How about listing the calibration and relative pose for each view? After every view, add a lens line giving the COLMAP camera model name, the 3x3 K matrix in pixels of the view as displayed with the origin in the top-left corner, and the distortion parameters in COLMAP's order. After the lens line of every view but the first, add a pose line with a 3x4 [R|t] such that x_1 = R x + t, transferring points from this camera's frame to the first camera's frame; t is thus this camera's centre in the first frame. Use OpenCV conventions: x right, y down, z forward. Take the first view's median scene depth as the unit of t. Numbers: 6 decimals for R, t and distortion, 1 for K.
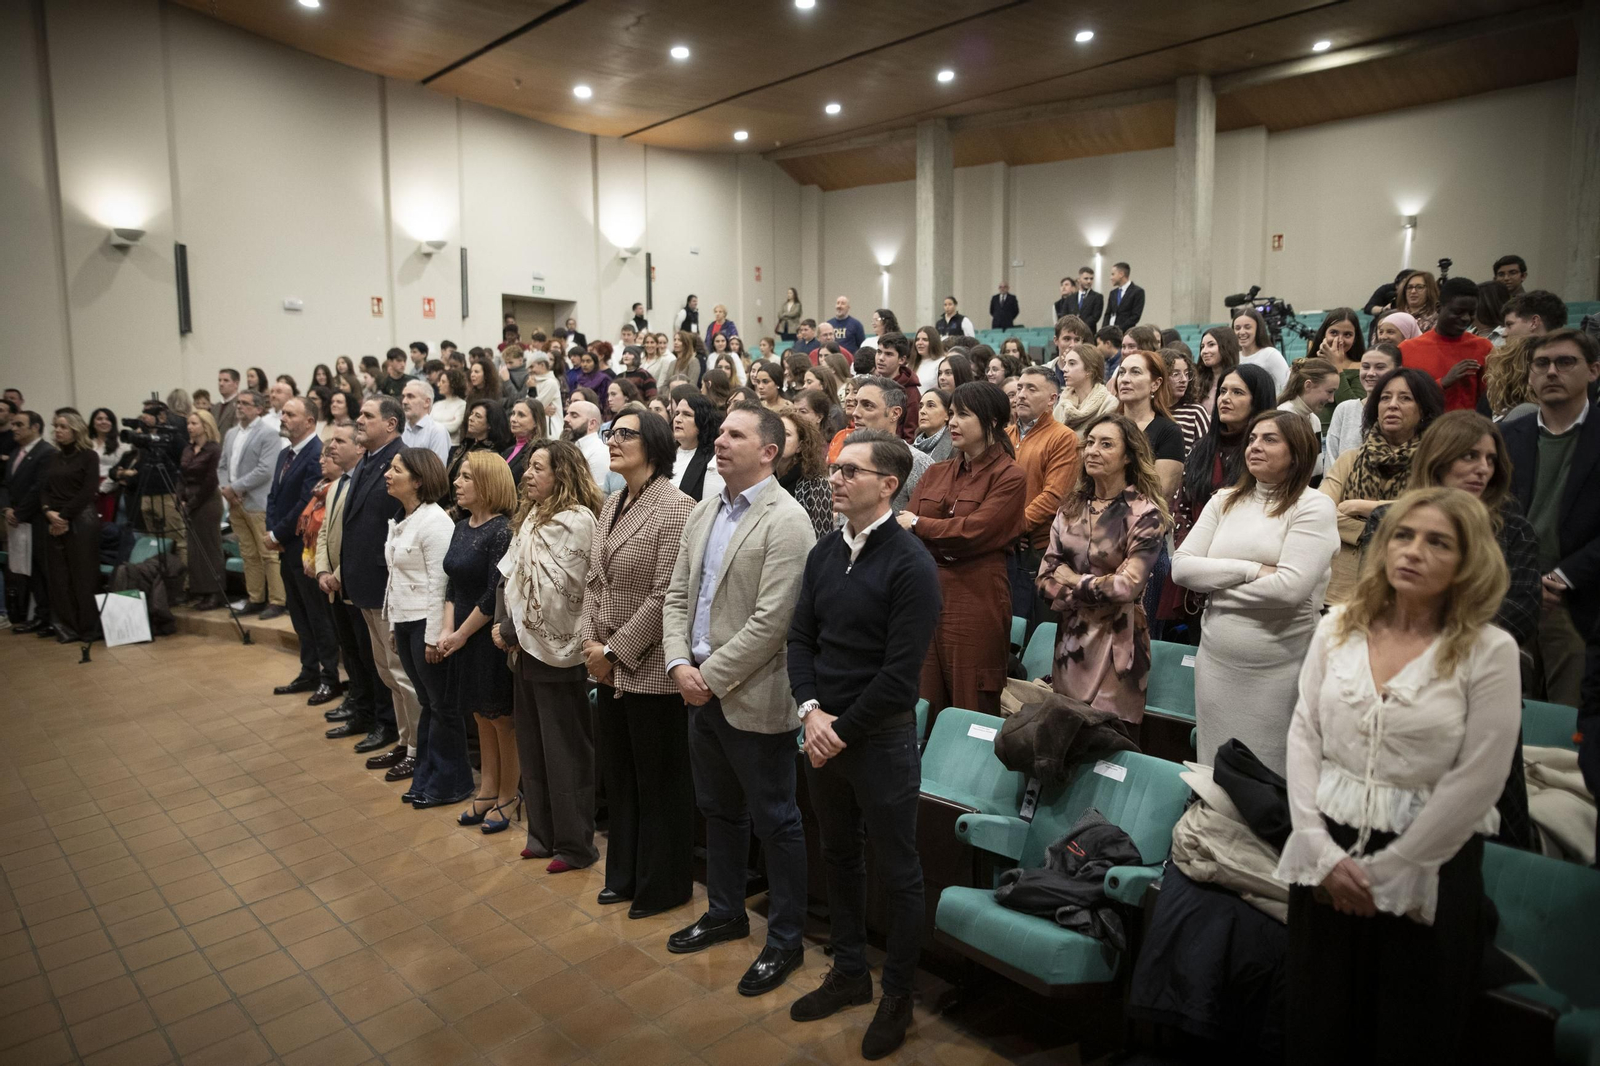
lens RADIAL K [[1126.4, 0, 800.0], [0, 1126.4, 533.0], [0, 0, 1]] dist [-0.108436, -0.001076]
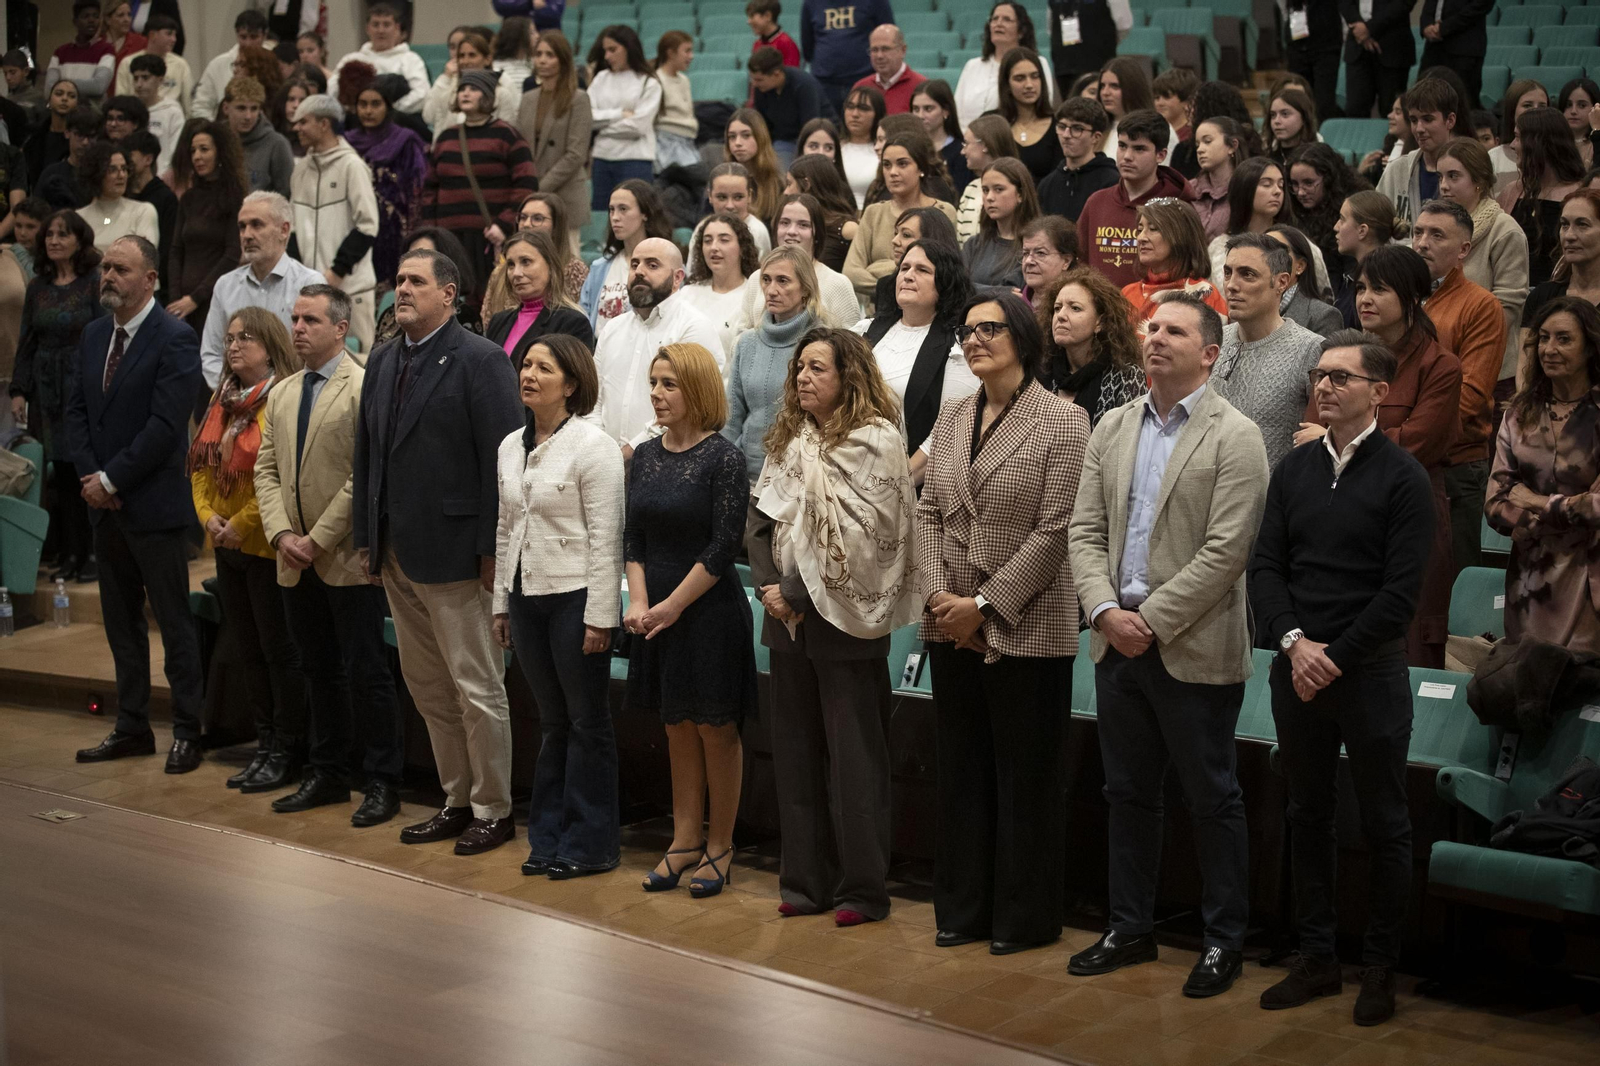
lens RADIAL K [[3159.1, 0, 800.0], [0, 3159.1, 533.0], [0, 0, 1]] dist [-0.455517, 1.592905]
pose [[0.995308, -0.023589, 0.093837, -0.505808], [0.021456, 0.999490, 0.023672, 0.000152], [-0.094348, -0.021548, 0.995306, -1.197016]]
